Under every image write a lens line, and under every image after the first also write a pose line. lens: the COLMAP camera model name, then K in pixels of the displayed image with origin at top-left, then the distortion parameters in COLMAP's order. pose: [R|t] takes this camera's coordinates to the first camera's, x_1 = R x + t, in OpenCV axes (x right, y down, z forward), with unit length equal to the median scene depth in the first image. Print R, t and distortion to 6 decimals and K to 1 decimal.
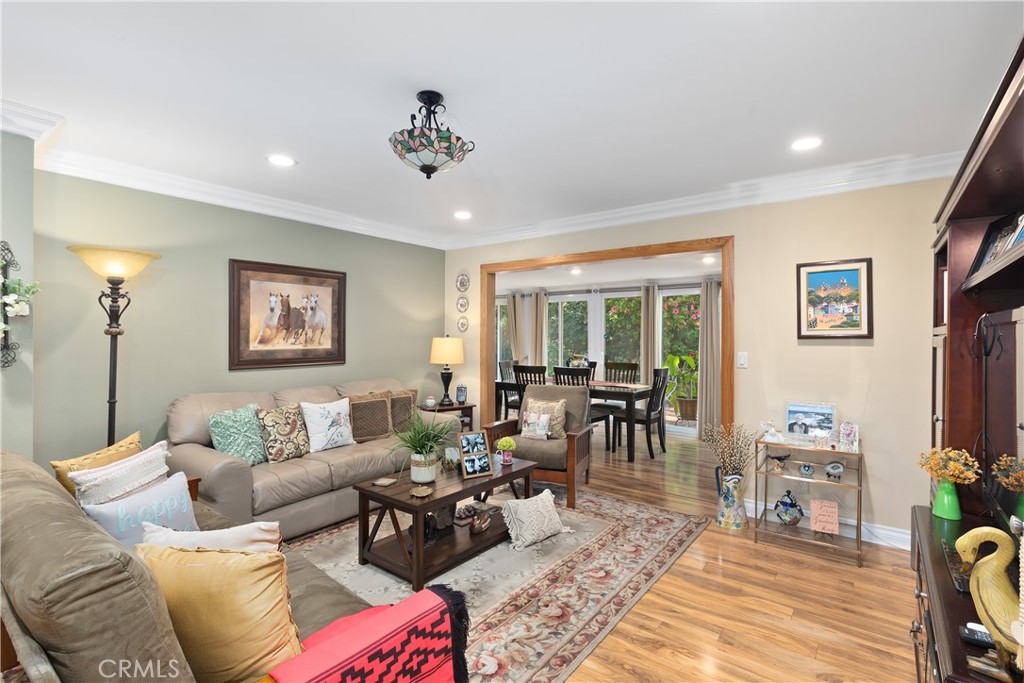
lens RADIAL K [[469.4, 0, 508.9], [0, 469.4, 337.5], [0, 0, 1]] dist [0.000796, 0.000202]
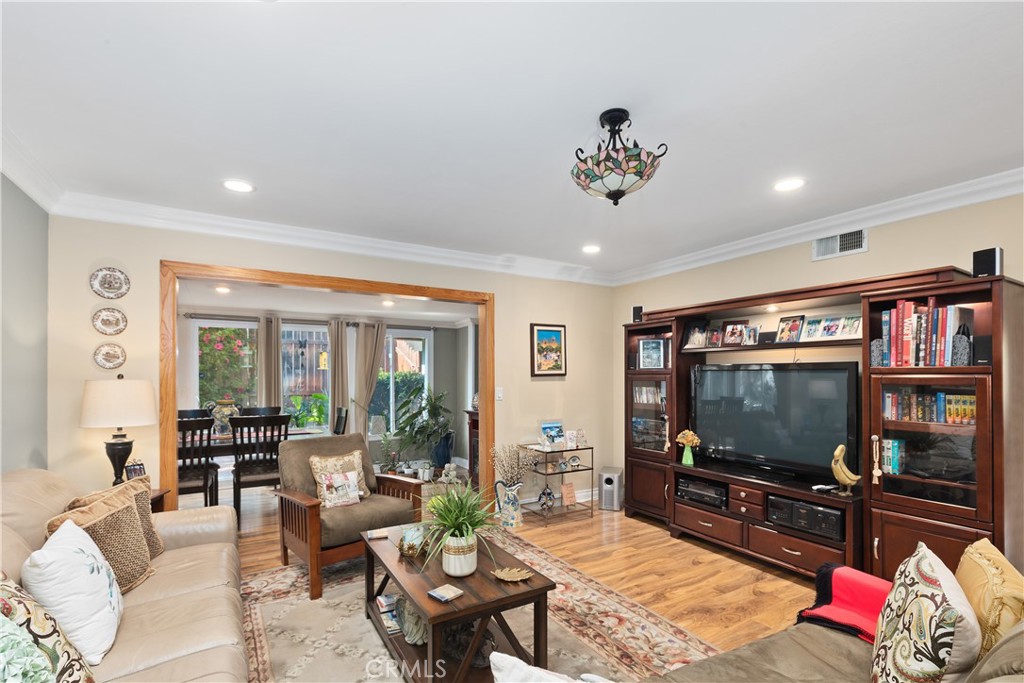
lens RADIAL K [[473.2, 0, 495.2], [0, 473.2, 373.0], [0, 0, 1]] dist [0.004914, 0.000171]
pose [[0.379997, -0.000323, 0.924988, -0.755209], [0.005048, 0.999986, -0.001725, -0.006654], [-0.924974, 0.005325, 0.379993, 0.585447]]
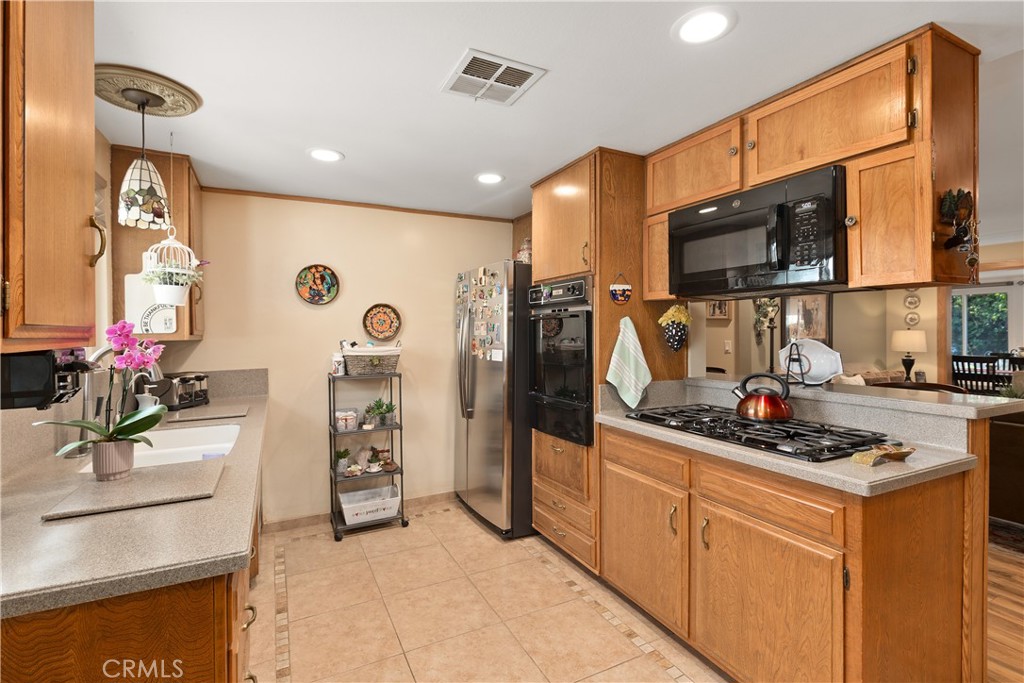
lens RADIAL K [[469.4, 0, 508.9], [0, 469.4, 337.5], [0, 0, 1]] dist [0.000796, 0.000202]
pose [[0.905832, -0.005528, -0.423602, -0.860161], [0.007355, 0.999969, 0.002678, 0.013027], [0.423574, -0.005541, 0.905845, -0.824388]]
